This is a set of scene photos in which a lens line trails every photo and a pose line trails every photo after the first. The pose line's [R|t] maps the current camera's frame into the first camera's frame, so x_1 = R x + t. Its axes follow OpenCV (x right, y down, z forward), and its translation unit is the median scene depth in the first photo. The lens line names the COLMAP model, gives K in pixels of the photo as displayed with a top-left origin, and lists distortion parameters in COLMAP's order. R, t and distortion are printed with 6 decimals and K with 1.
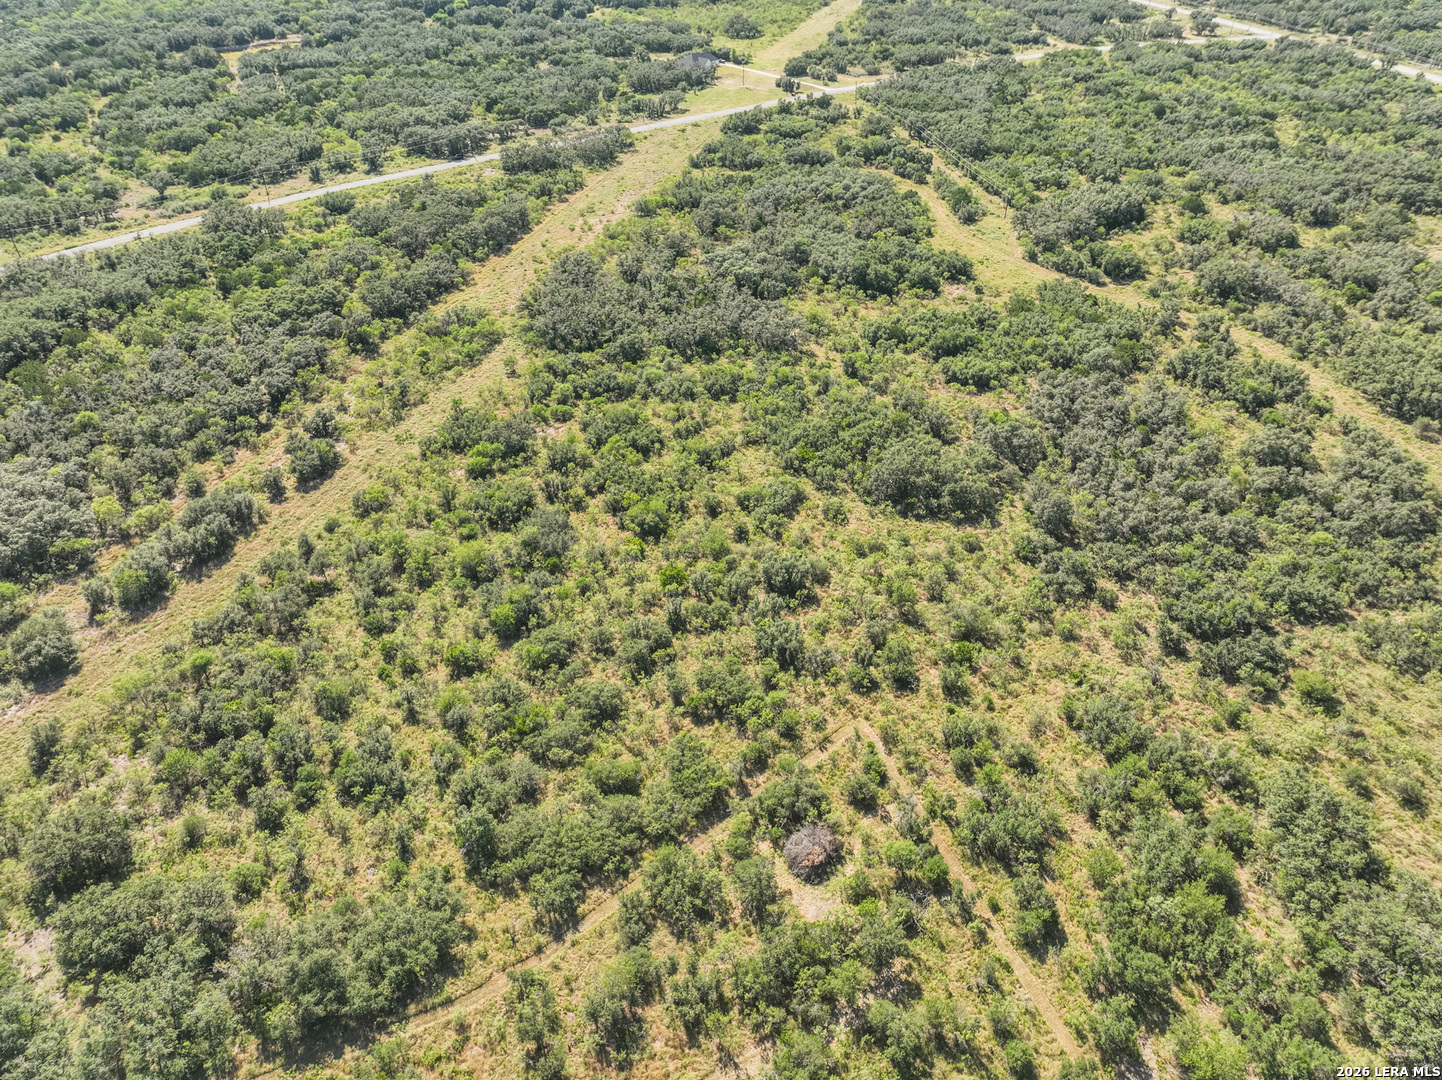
lens RADIAL K [[1010.6, 0, 720.1], [0, 1010.6, 540.1], [0, 0, 1]] dist [-0.006078, 0.024811]
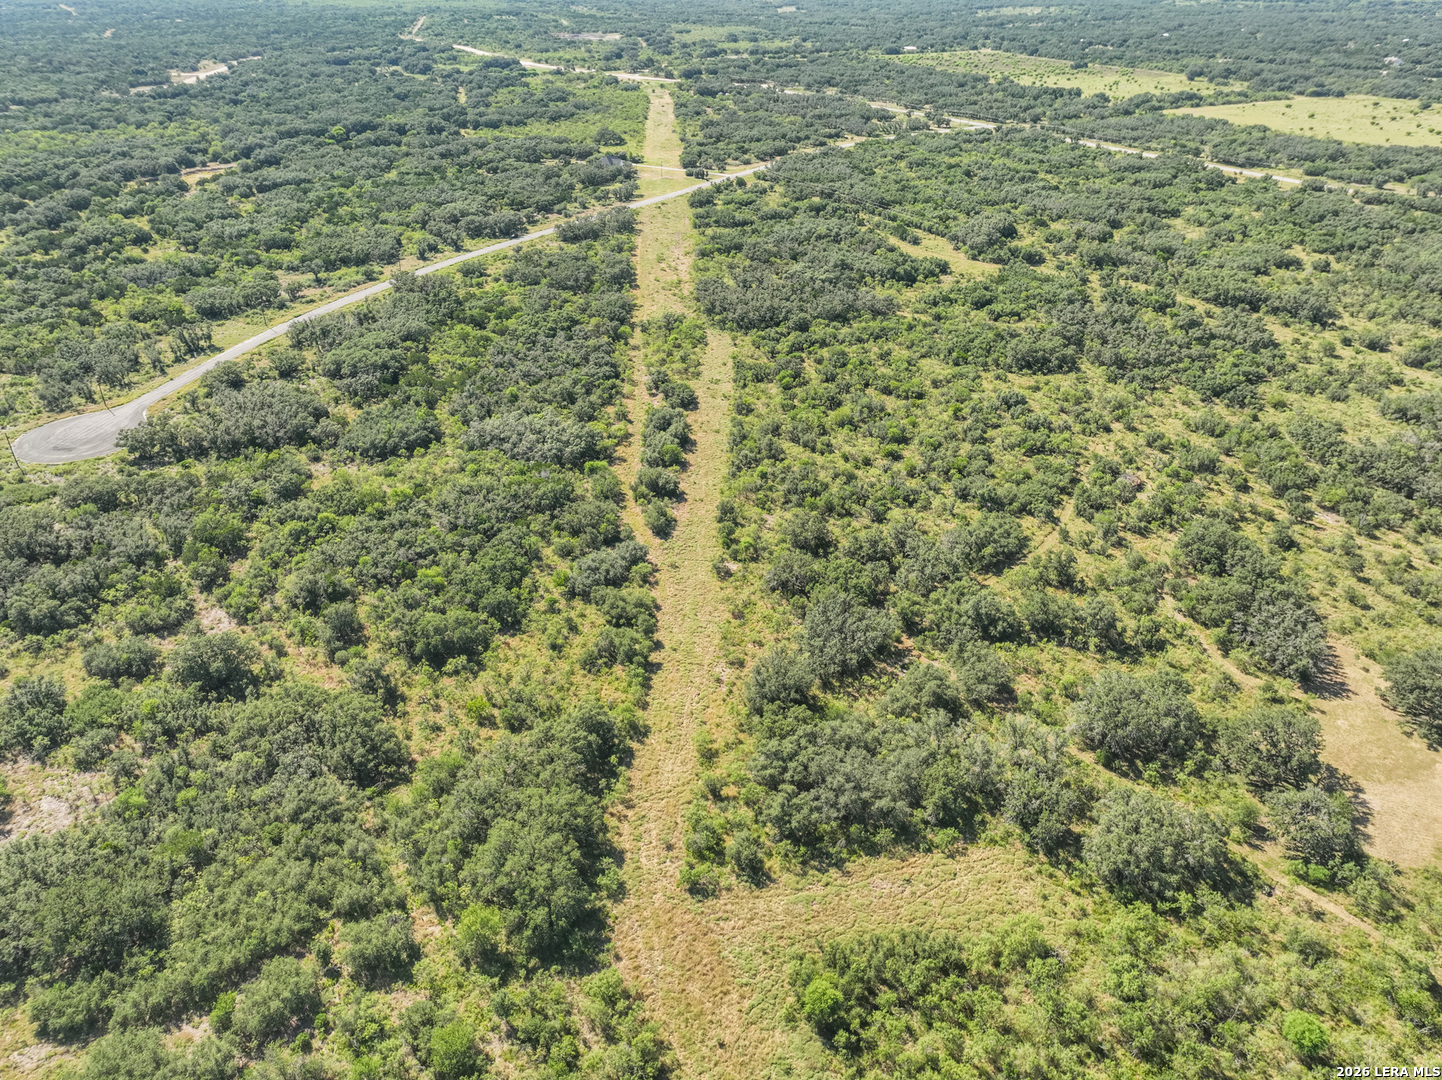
lens RADIAL K [[1010.6, 0, 725.9], [0, 1010.6, 542.5], [0, 0, 1]] dist [-0.006078, 0.024811]
pose [[0.941861, -0.163898, 0.293317, -0.957982], [0.191387, 0.979197, -0.067406, 0.298216], [-0.276168, 0.119624, 0.953636, -0.532406]]
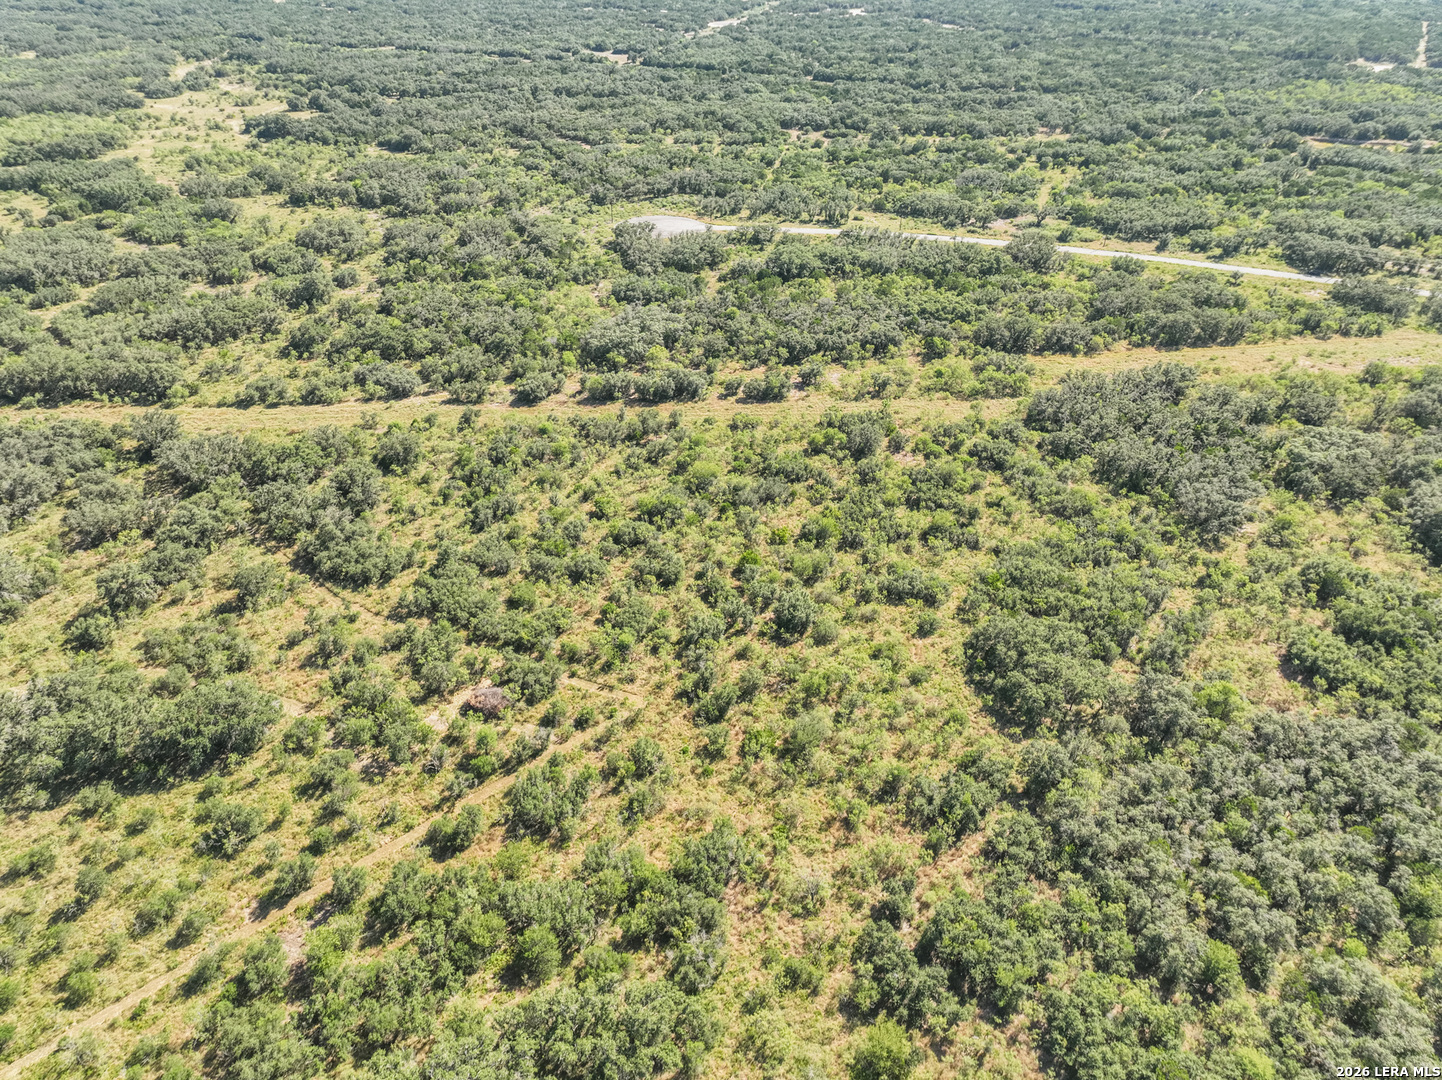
lens RADIAL K [[1010.6, 0, 722.2], [0, 1010.6, 538.9], [0, 0, 1]] dist [-0.006078, 0.024811]
pose [[0.392277, 0.488628, -0.779334, 0.790939], [-0.542616, 0.807053, 0.232882, -0.224706], [0.742756, 0.331525, 0.581726, 0.304021]]
